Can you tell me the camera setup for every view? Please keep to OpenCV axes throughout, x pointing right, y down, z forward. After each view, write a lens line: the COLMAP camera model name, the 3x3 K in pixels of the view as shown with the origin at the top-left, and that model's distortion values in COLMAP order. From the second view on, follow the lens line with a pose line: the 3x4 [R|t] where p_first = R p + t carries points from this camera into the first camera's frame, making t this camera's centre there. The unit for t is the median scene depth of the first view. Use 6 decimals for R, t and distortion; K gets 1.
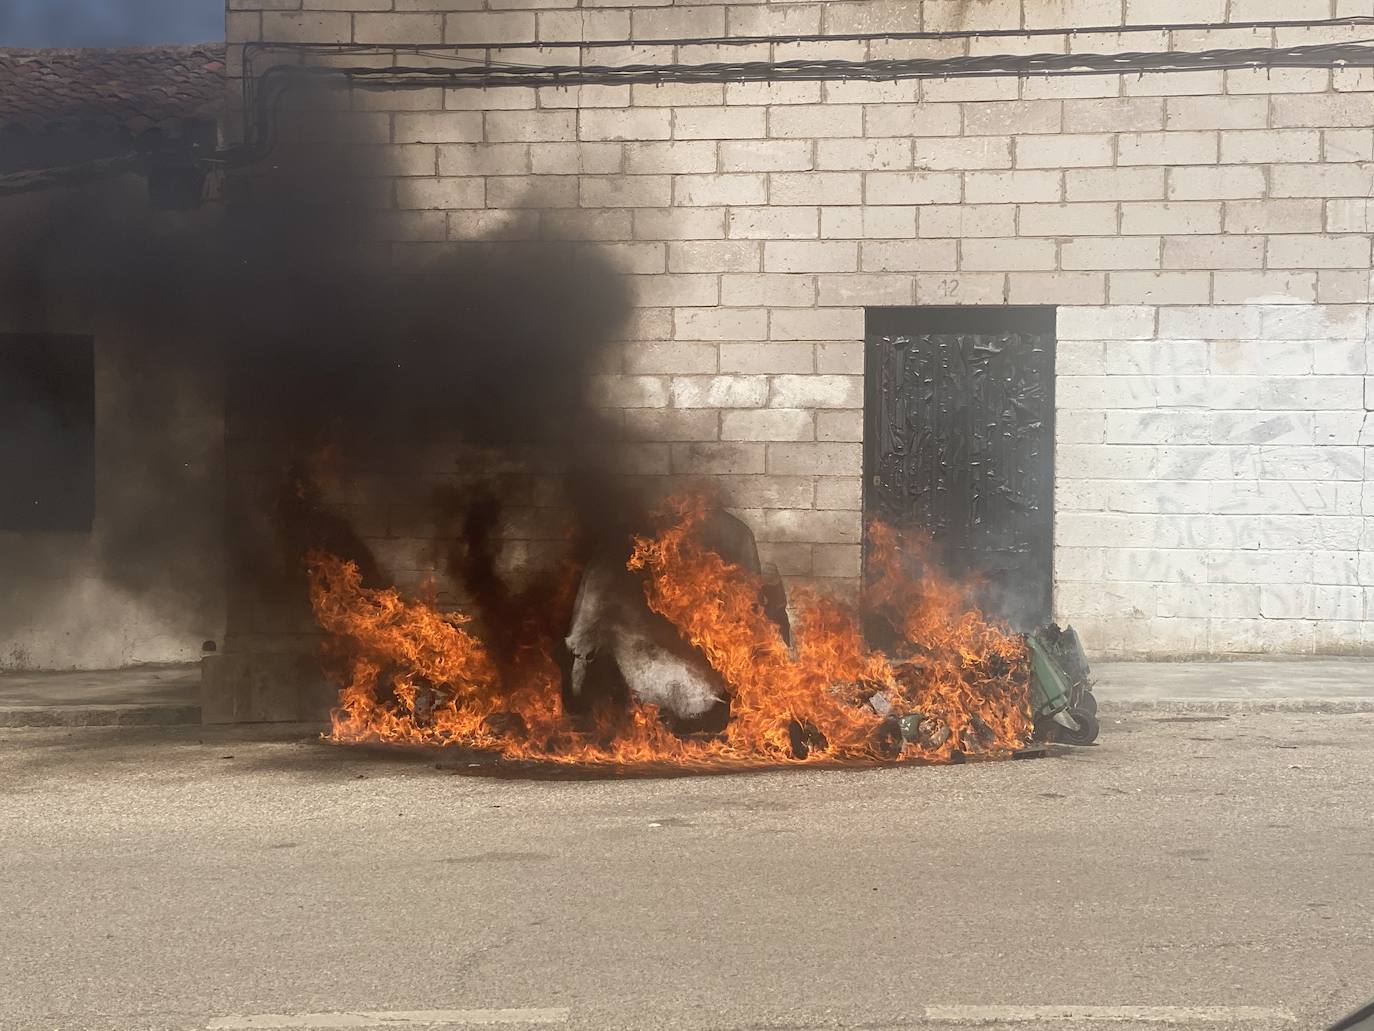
lens RADIAL K [[2356.1, 0, 649.8], [0, 2356.1, 491.2], [0, 0, 1]] dist [0.165482, -0.117526]
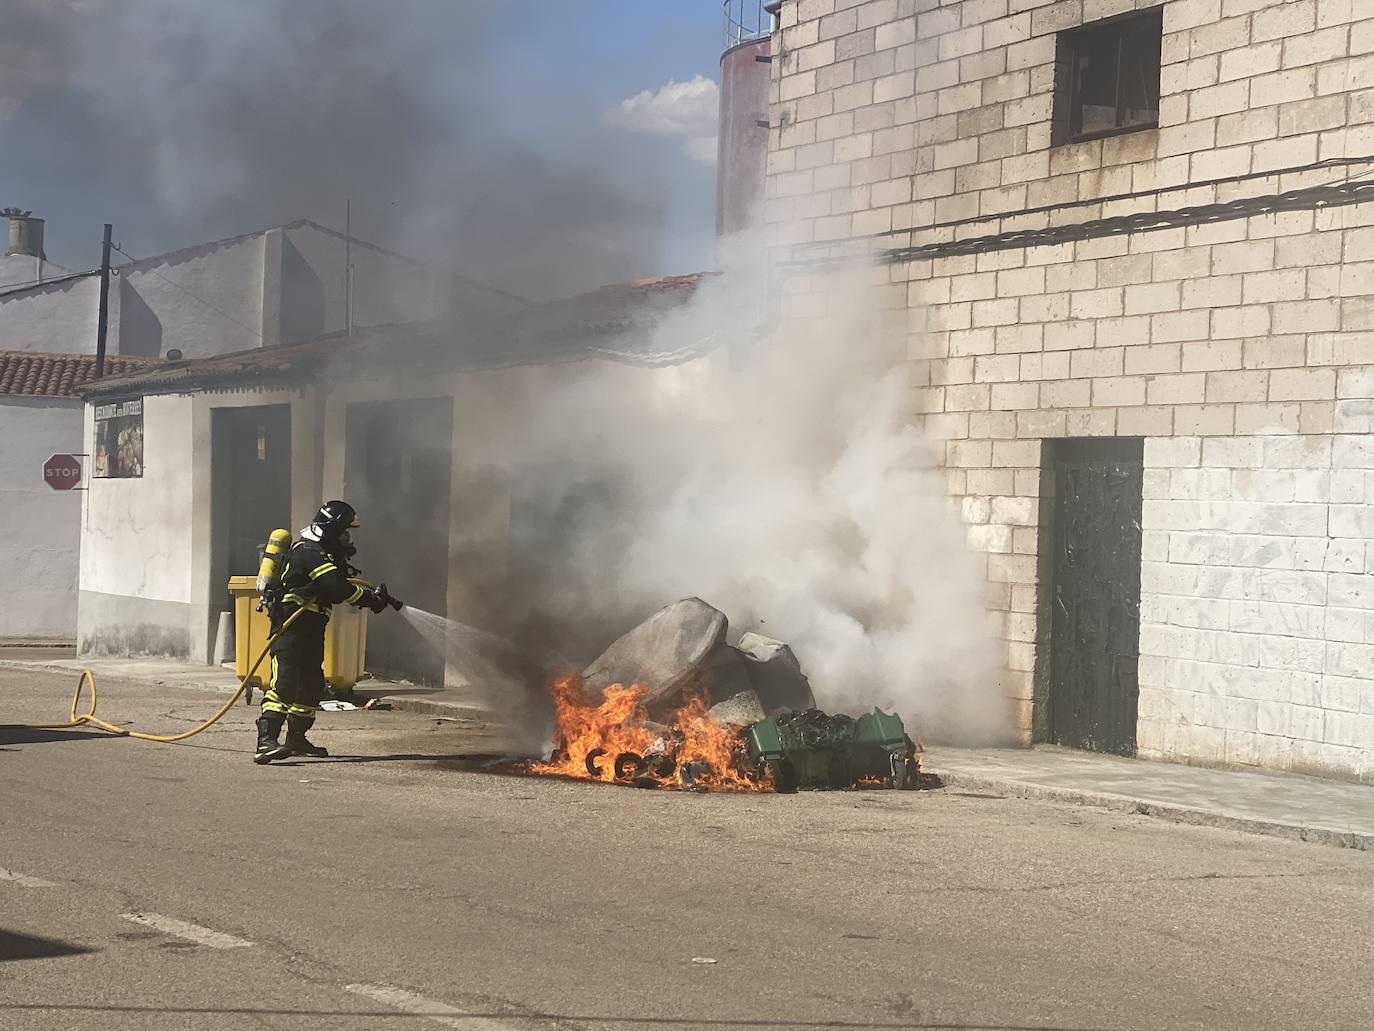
lens RADIAL K [[2494.6, 0, 675.5], [0, 2494.6, 495.8], [0, 0, 1]] dist [0.186719, -0.068575]
pose [[0.604248, 0.009555, -0.796739, 0.983772], [-0.045892, 0.998686, -0.022827, -0.013862], [0.795474, 0.050357, 0.603892, 0.117564]]
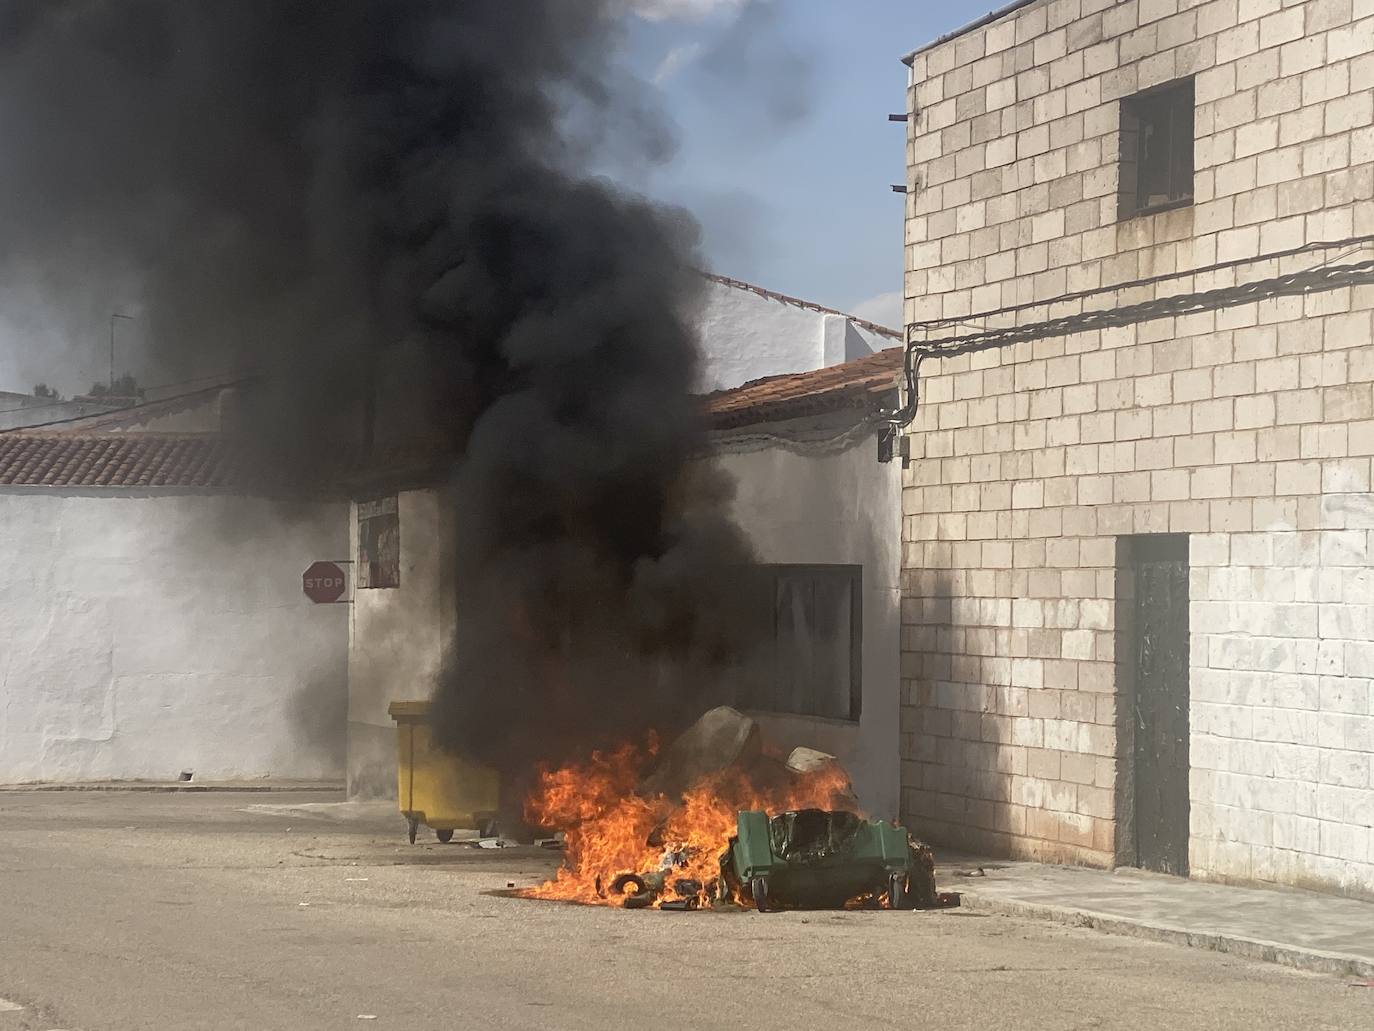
lens RADIAL K [[3488.4, 0, 688.7], [0, 3488.4, 485.8], [0, 0, 1]] dist [0.122960, 0.751232]
pose [[0.435712, -0.028934, -0.899621, 1.464259], [-0.026780, 0.998624, -0.045089, -0.024458], [0.899688, 0.043738, 0.434337, 0.138864]]
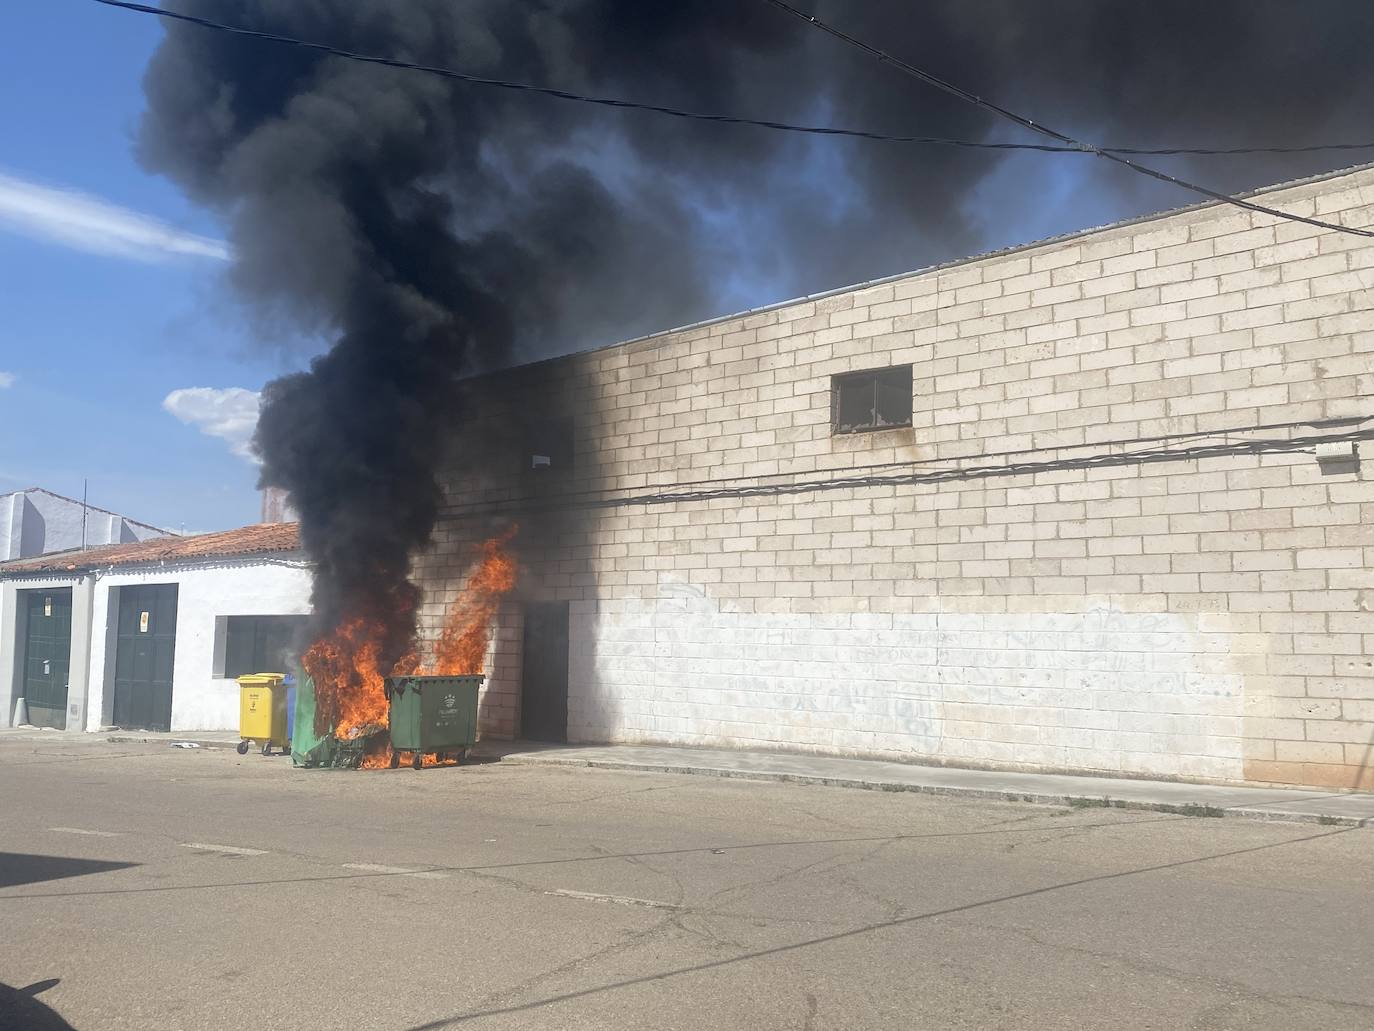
lens RADIAL K [[1180.3, 0, 672.8], [0, 1180.3, 489.7], [0, 0, 1]] dist [0.134583, -0.270319]
pose [[0.858084, -0.061726, -0.509785, 0.930227], [-0.016515, 0.988918, -0.147540, -0.009699], [0.513243, 0.135021, 0.847556, -0.037376]]
